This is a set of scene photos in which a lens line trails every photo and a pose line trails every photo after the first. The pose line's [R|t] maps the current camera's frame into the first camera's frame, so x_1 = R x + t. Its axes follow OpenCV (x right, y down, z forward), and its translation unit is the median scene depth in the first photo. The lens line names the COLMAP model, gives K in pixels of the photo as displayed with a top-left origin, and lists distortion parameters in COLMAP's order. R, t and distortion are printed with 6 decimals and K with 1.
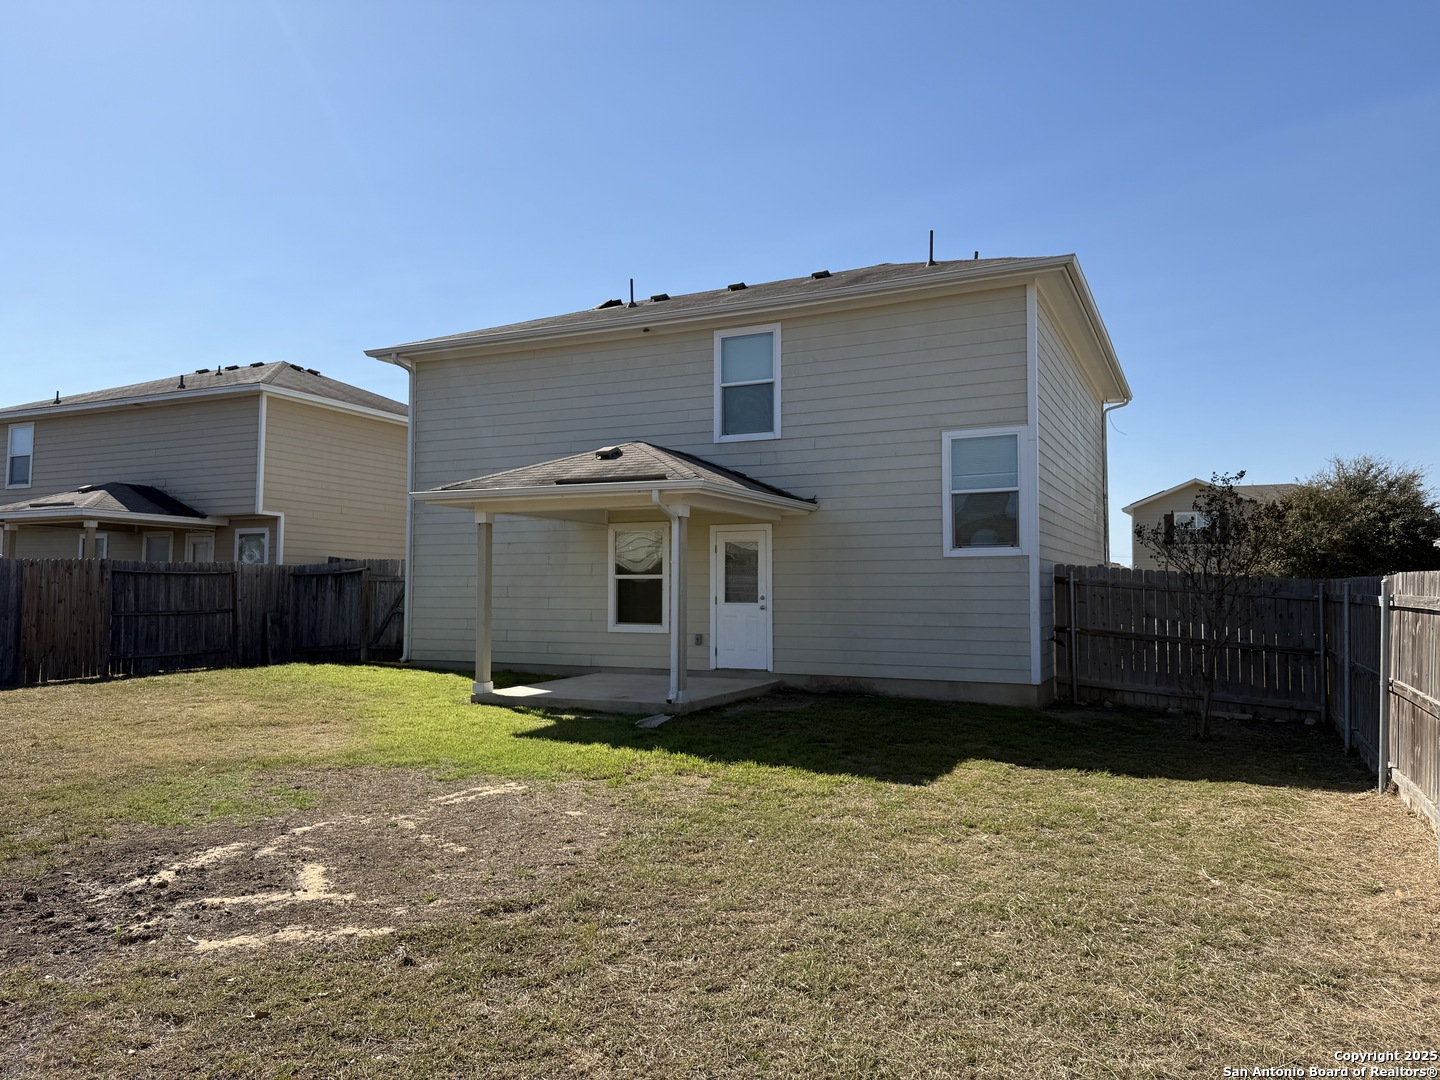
lens RADIAL K [[1013.2, 0, 715.8], [0, 1013.2, 539.3], [0, 0, 1]] dist [0.061667, -0.075668]
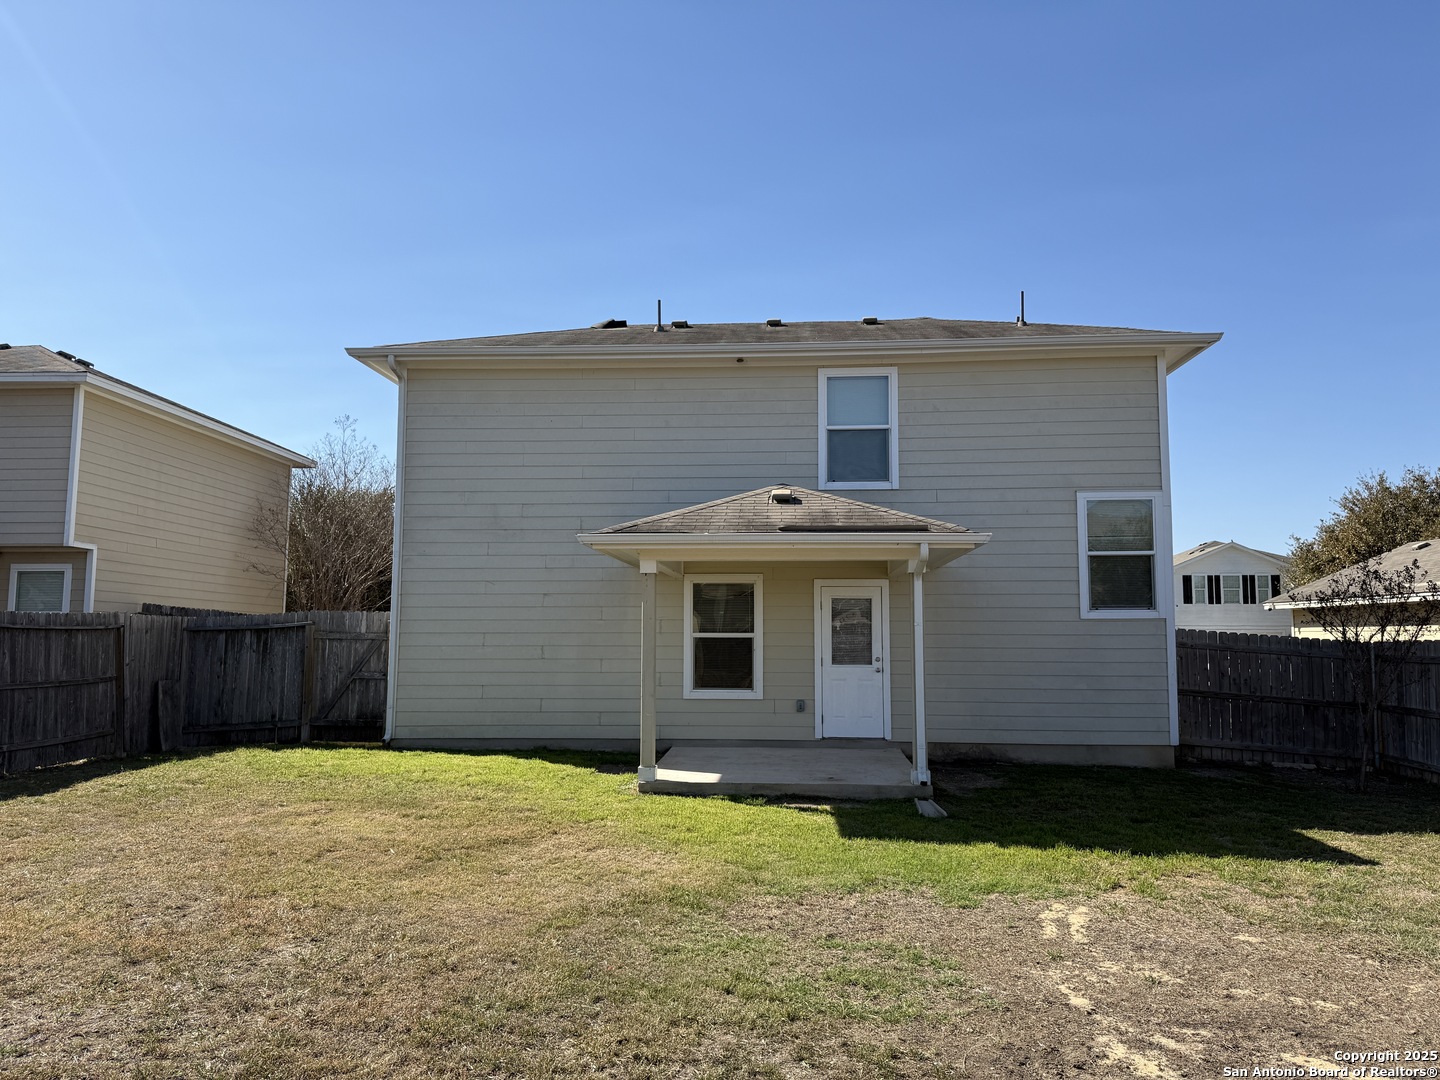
lens RADIAL K [[1013.2, 0, 723.3], [0, 1013.2, 543.6], [0, 0, 1]] dist [0.061667, -0.075668]
pose [[0.926617, 0.034661, 0.374405, -0.422916], [-0.019794, 0.998858, -0.043483, -0.004754], [-0.375485, 0.032881, 0.926245, 0.184445]]
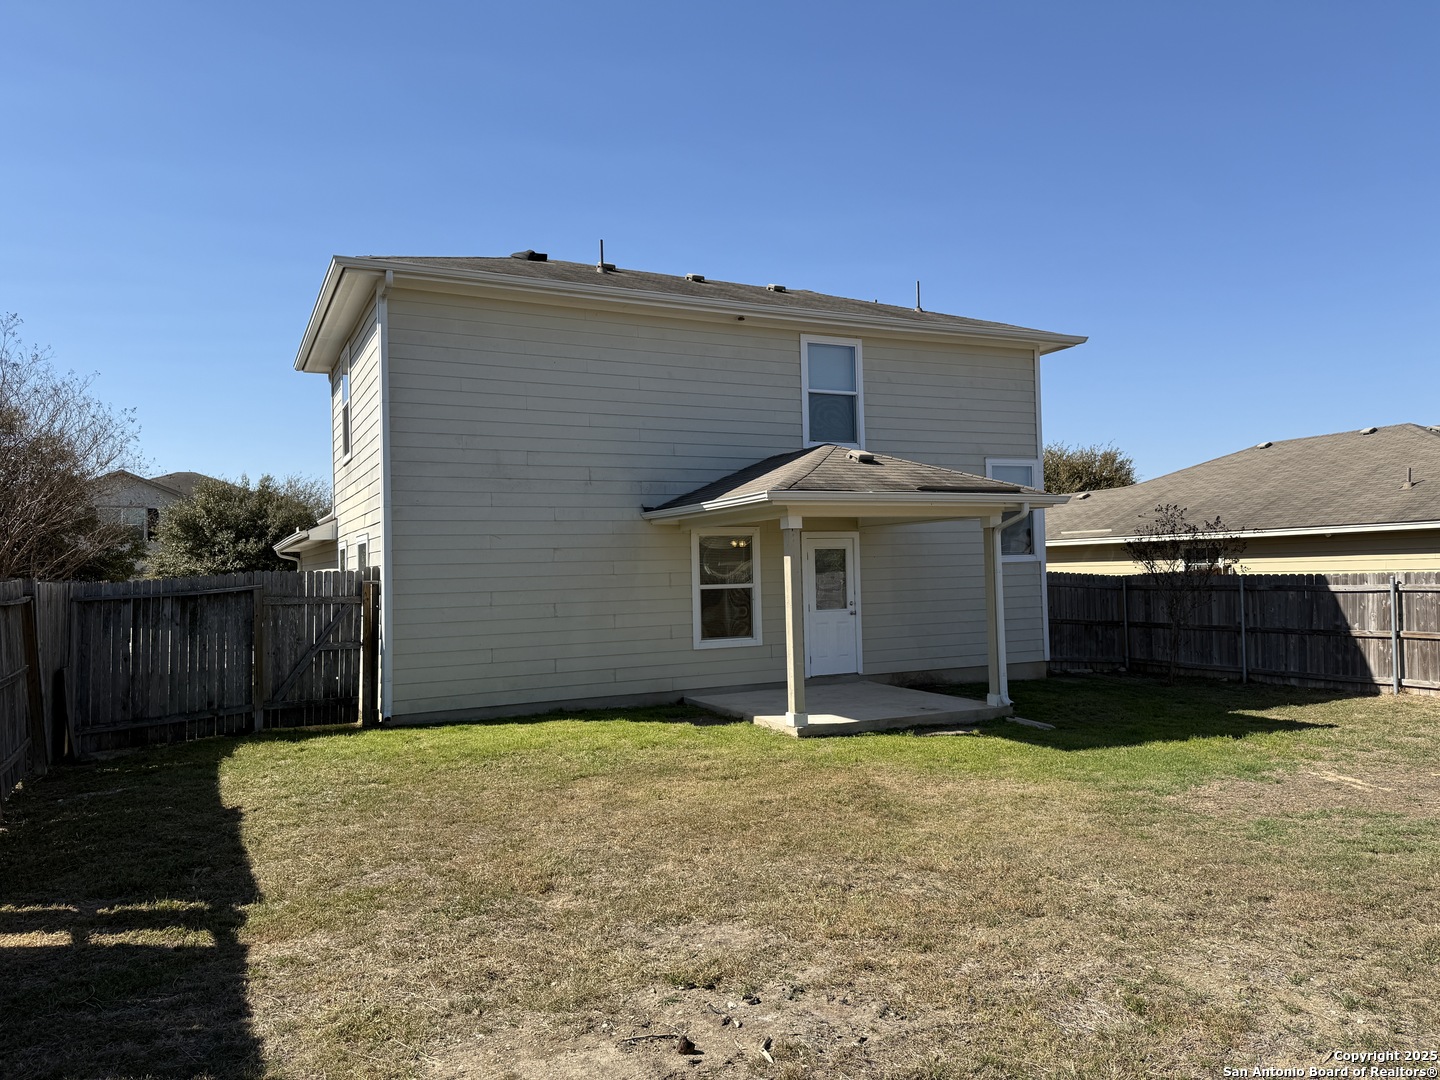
lens RADIAL K [[1013.2, 0, 726.0], [0, 1013.2, 542.7], [0, 0, 1]] dist [0.061667, -0.075668]
pose [[0.605758, 0.005603, 0.795629, -0.828291], [-0.014542, 0.999886, 0.004030, -0.006301], [-0.795516, -0.014011, 0.605770, 0.461894]]
